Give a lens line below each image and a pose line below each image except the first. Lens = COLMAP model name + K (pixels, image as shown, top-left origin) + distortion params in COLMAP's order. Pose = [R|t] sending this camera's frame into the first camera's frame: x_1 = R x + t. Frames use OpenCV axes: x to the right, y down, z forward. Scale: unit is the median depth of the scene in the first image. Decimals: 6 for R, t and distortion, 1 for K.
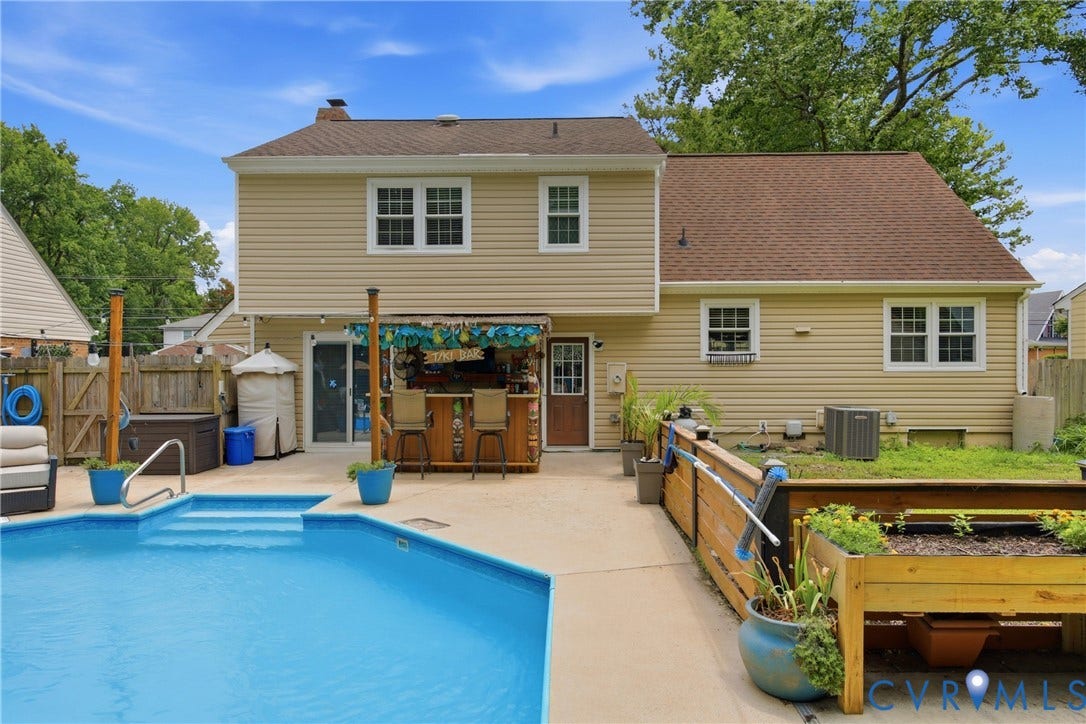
lens RADIAL K [[561.4, 0, 543.0], [0, 561.4, 362.0], [0, 0, 1]] dist [0.000174, -0.000345]
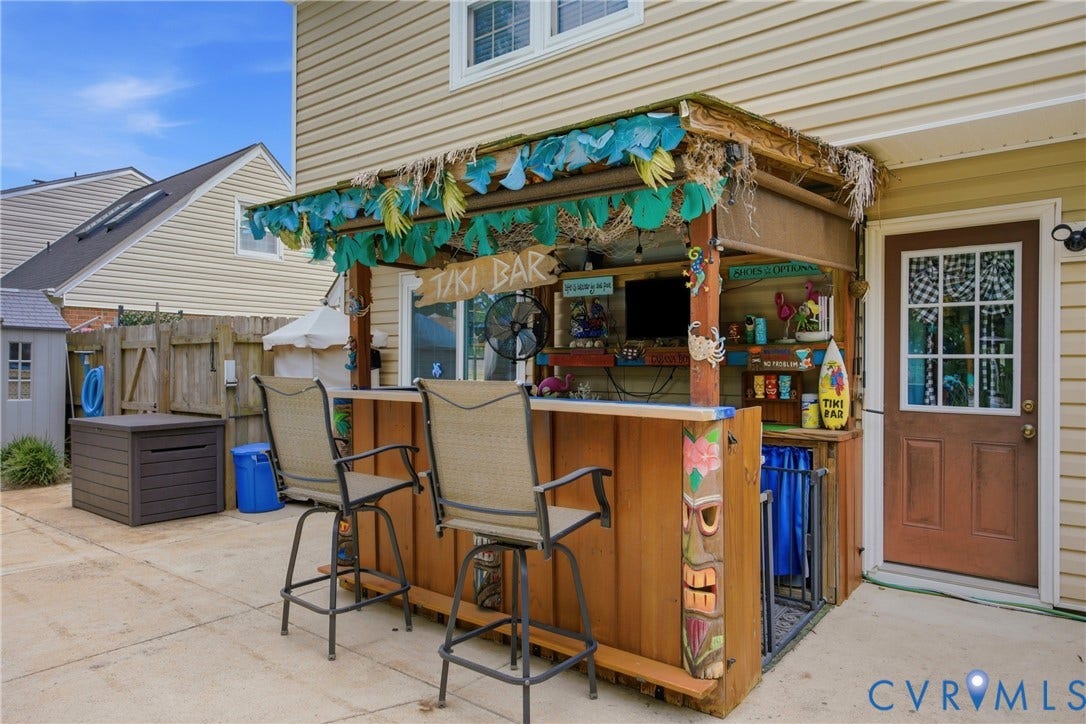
lens RADIAL K [[683.1, 0, 543.0], [0, 683.1, 362.0], [0, 0, 1]] dist [-0.004659, -0.001379]
pose [[0.800577, 0.002913, -0.599222, 0.087434], [0.002244, 0.999967, 0.007860, 0.027272], [0.599225, -0.007637, 0.800544, 0.563562]]
